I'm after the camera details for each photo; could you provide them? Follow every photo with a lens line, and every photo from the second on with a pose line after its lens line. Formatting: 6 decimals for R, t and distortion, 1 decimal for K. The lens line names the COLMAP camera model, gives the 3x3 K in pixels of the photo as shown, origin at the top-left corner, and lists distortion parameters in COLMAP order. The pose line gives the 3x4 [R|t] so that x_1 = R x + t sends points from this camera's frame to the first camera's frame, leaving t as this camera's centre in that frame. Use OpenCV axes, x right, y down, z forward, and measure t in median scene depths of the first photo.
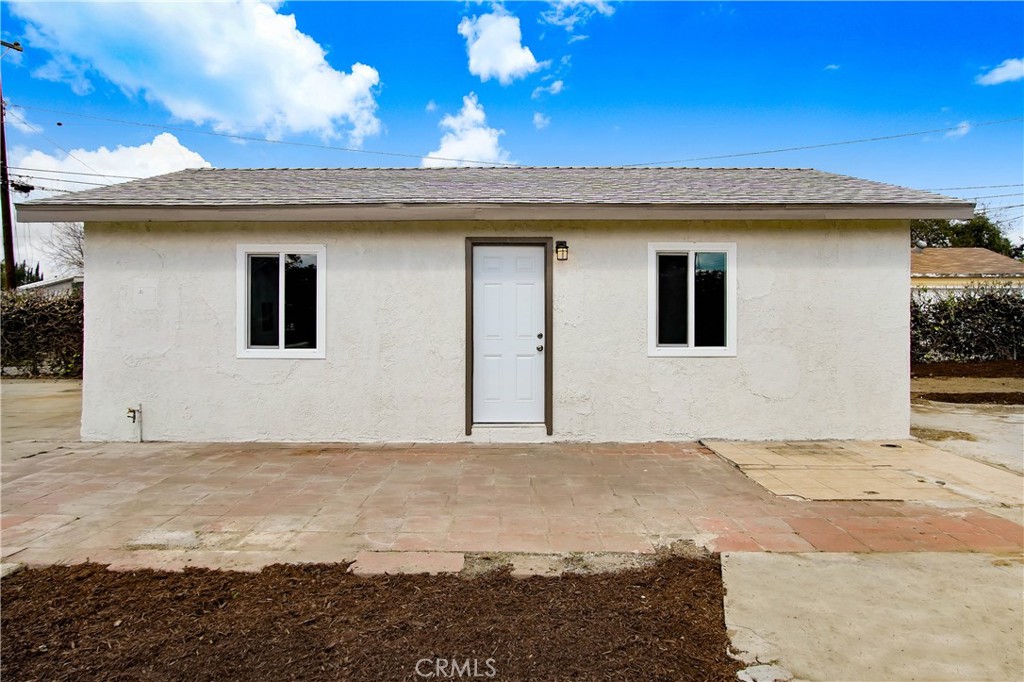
lens RADIAL K [[622.6, 0, 514.6], [0, 622.6, 316.1], [0, 0, 1]] dist [0.000291, -0.001155]
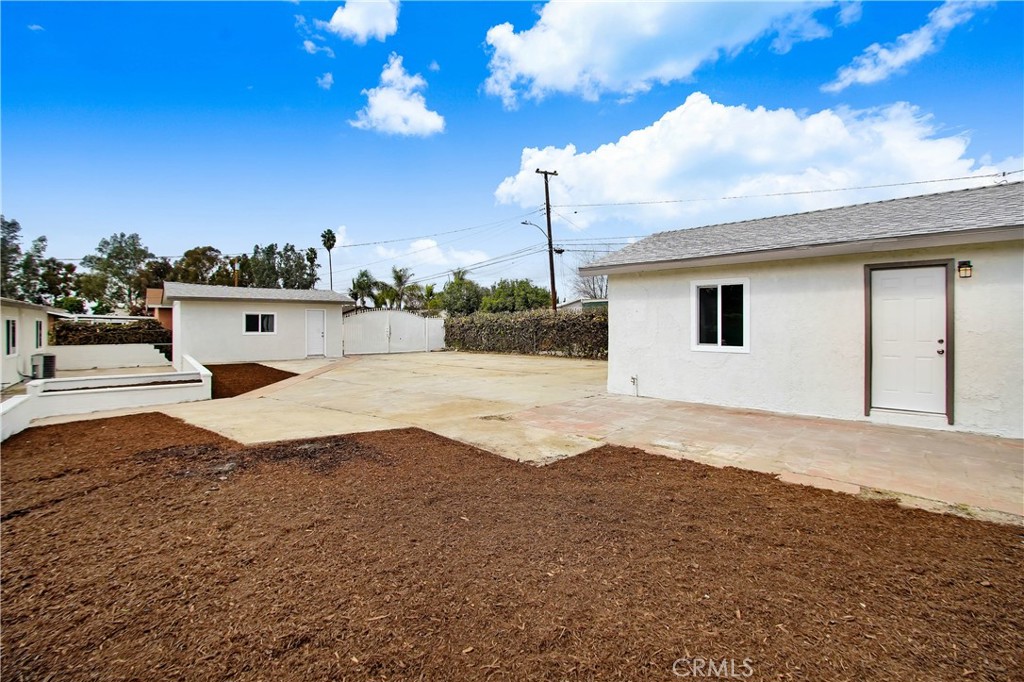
lens RADIAL K [[457.5, 0, 519.8], [0, 457.5, 323.9], [0, 0, 1]] dist [-0.013296, 0.000578]
pose [[0.741545, -0.002472, -0.670899, 0.024685], [0.006747, 0.999970, 0.003772, -0.011217], [0.670870, -0.007324, 0.741539, -0.195677]]
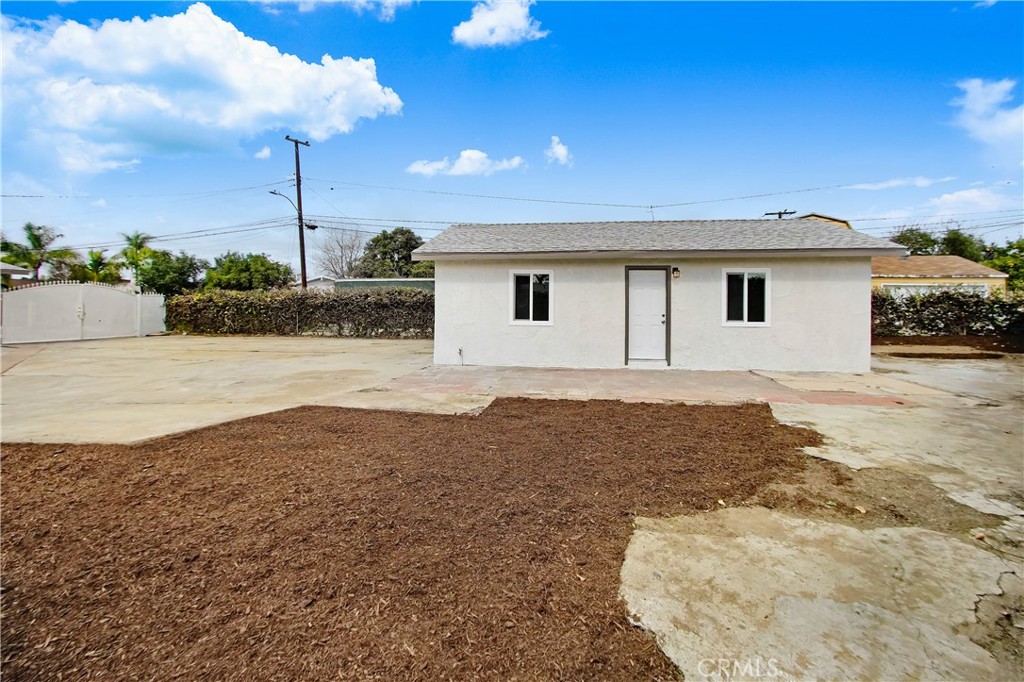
lens RADIAL K [[451.3, 0, 511.1], [0, 451.3, 306.7], [0, 0, 1]] dist [-0.001810, 0.000429]
pose [[0.987371, 0.005360, -0.158333, -0.213272], [-0.003890, 0.999946, 0.009591, -0.008840], [0.158376, -0.008854, 0.987339, -0.498485]]
